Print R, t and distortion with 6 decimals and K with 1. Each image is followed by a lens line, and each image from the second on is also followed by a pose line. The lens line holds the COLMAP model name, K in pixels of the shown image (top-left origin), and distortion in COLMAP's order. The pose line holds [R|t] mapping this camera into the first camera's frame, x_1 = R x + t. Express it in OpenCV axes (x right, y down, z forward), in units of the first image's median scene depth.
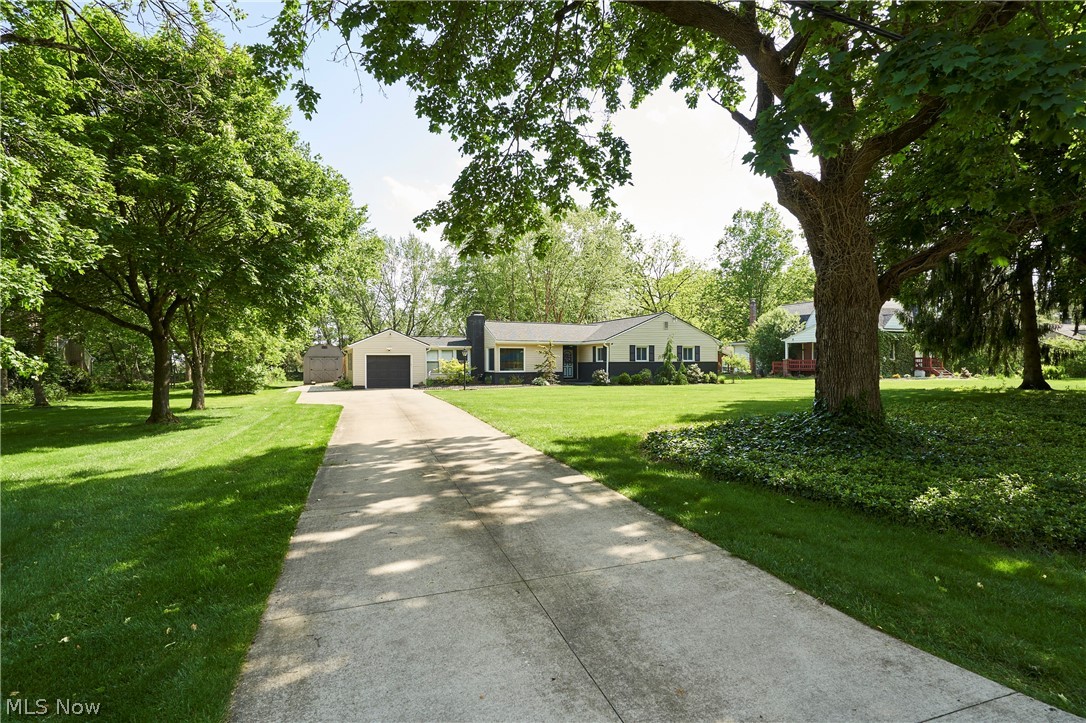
lens RADIAL K [[534.8, 0, 543.0], [0, 534.8, 361.5], [0, 0, 1]] dist [-0.000119, -0.000007]
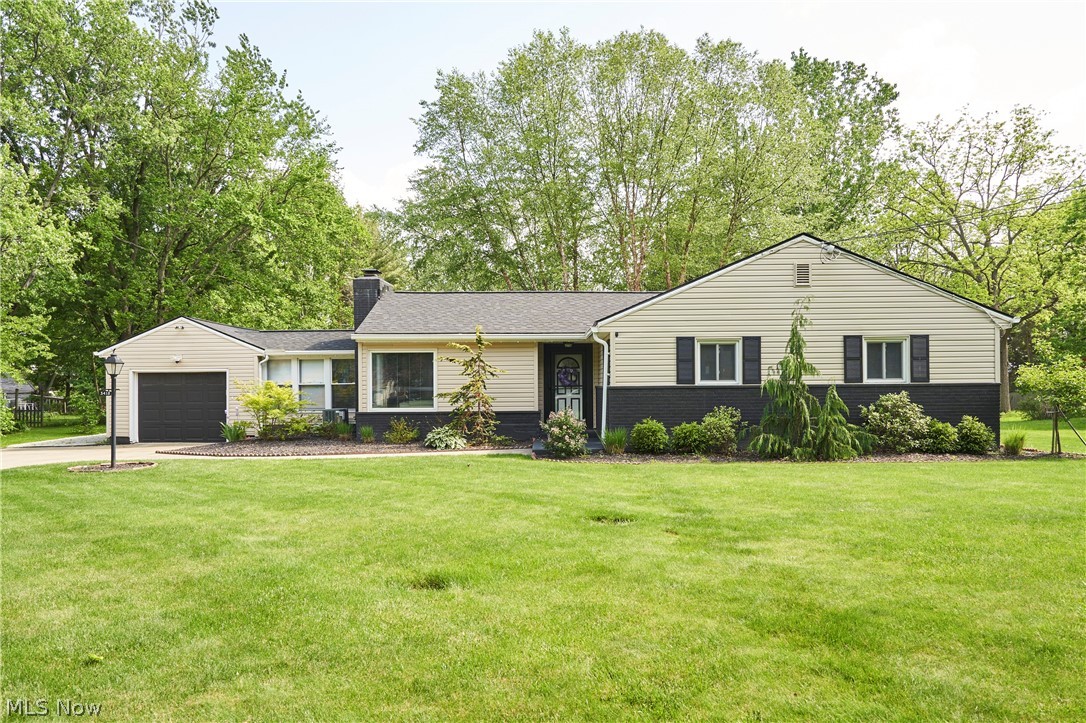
lens RADIAL K [[780.2, 0, 543.0], [0, 780.2, 361.5], [0, 0, 1]] dist [-0.000656, -0.000966]
pose [[0.926147, -0.013025, -0.376937, 0.263852], [0.005747, 0.999775, -0.020425, -0.005136], [0.377118, 0.016750, 0.926014, 0.492886]]
